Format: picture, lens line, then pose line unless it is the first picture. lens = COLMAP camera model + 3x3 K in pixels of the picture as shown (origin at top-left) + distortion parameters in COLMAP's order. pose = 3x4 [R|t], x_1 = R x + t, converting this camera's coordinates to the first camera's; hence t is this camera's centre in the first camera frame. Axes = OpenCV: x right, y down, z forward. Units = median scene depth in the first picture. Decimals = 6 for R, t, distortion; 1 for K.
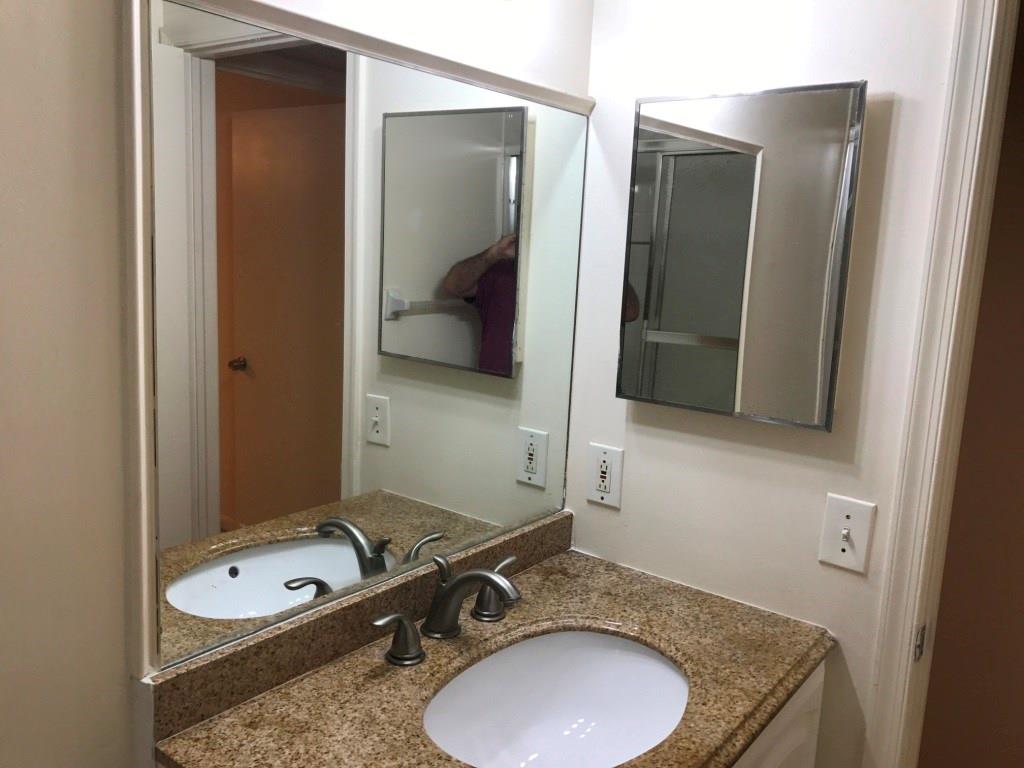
lens RADIAL K [[840.4, 0, 510.8], [0, 840.4, 382.5], [0, 0, 1]] dist [0.042010, -0.061496]
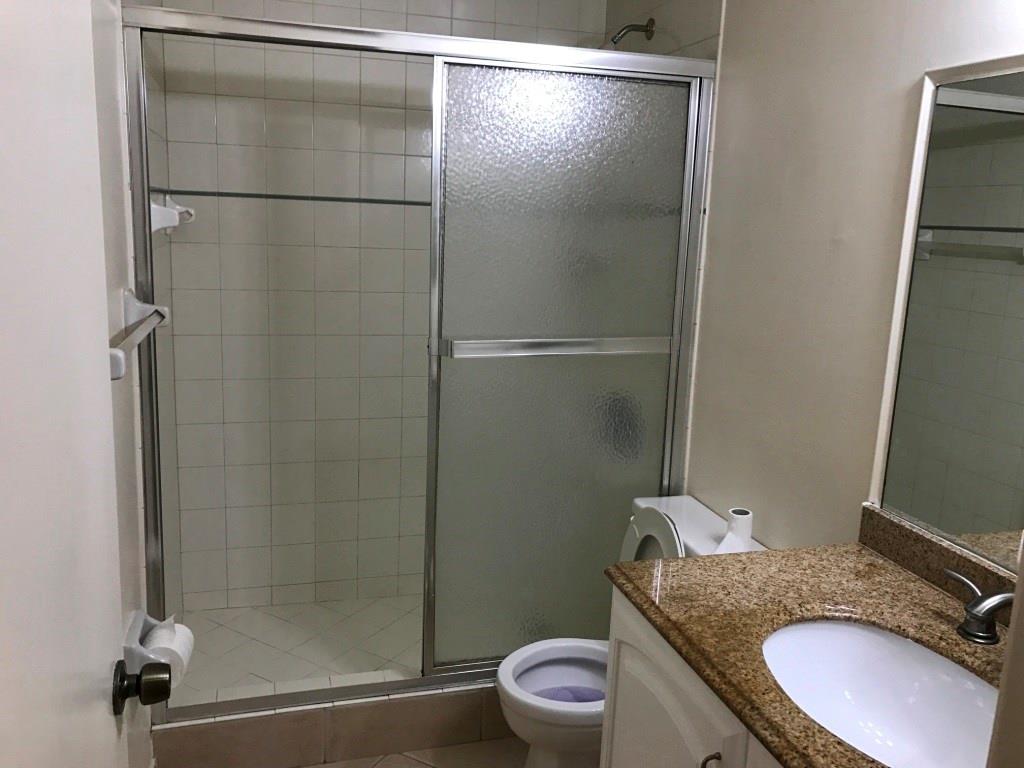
lens RADIAL K [[840.4, 0, 511.8], [0, 840.4, 382.8], [0, 0, 1]] dist [0.042010, -0.061496]
pose [[-0.585531, 0.088274, -0.805830, 1.162893], [-0.204771, 0.945711, 0.252388, -0.130059], [0.784361, 0.312792, -0.535667, 1.150627]]
